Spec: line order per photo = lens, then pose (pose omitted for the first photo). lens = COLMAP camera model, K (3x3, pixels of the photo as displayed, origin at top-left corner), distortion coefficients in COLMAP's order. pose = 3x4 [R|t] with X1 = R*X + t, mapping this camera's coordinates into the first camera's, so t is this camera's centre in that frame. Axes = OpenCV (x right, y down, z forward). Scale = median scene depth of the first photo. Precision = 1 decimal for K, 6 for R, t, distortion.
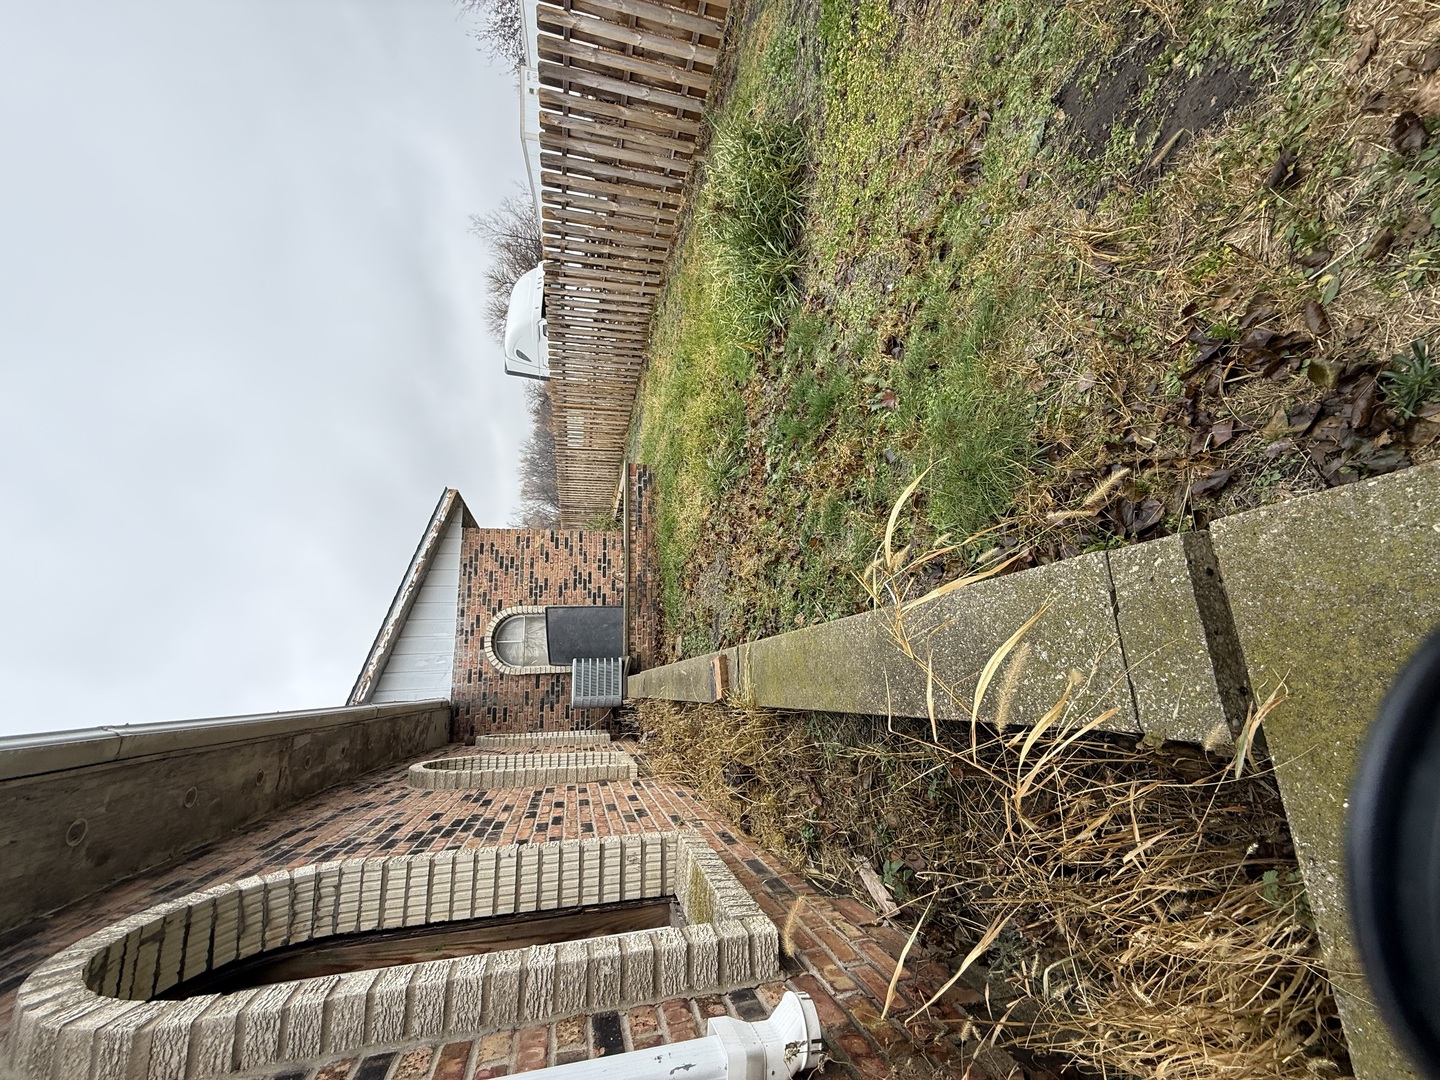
lens RADIAL K [[569.7, 0, 720.0], [0, 569.7, 540.0], [0, 0, 1]] dist [0.000995, -0.000051]
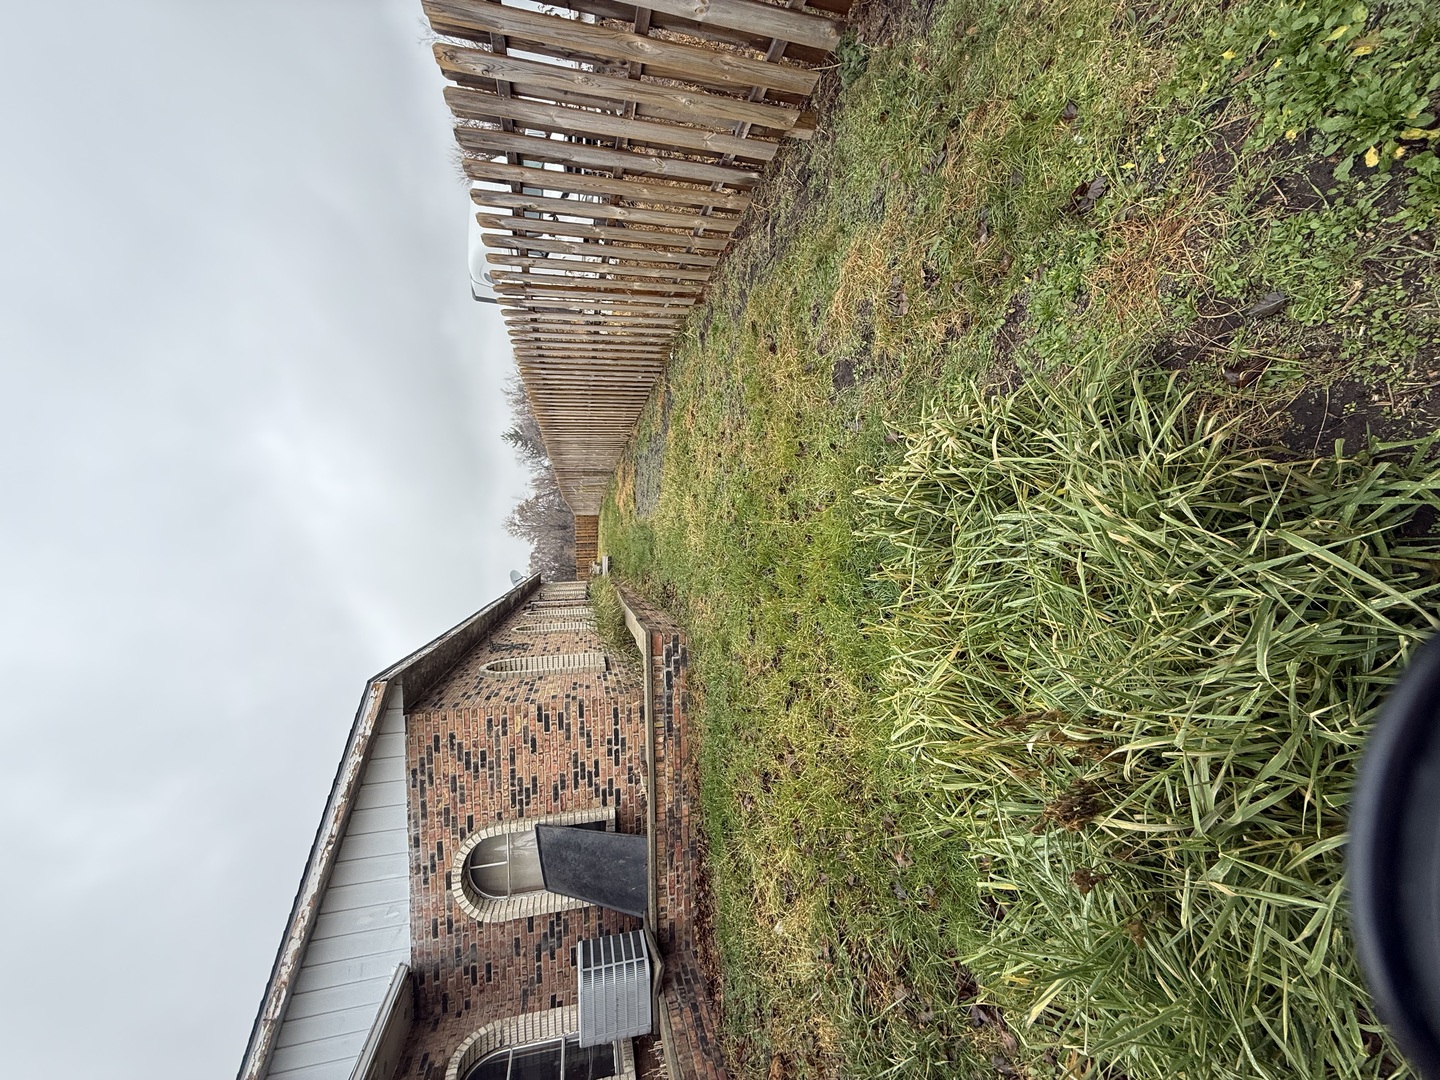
lens RADIAL K [[569.7, 0, 720.0], [0, 569.7, 540.0], [0, 0, 1]] dist [0.000995, -0.000051]
pose [[0.999888, 0.014797, -0.002206, -0.084118], [-0.013834, 0.970622, 0.240210, -0.401625], [0.005695, -0.240153, 0.970718, 0.411610]]
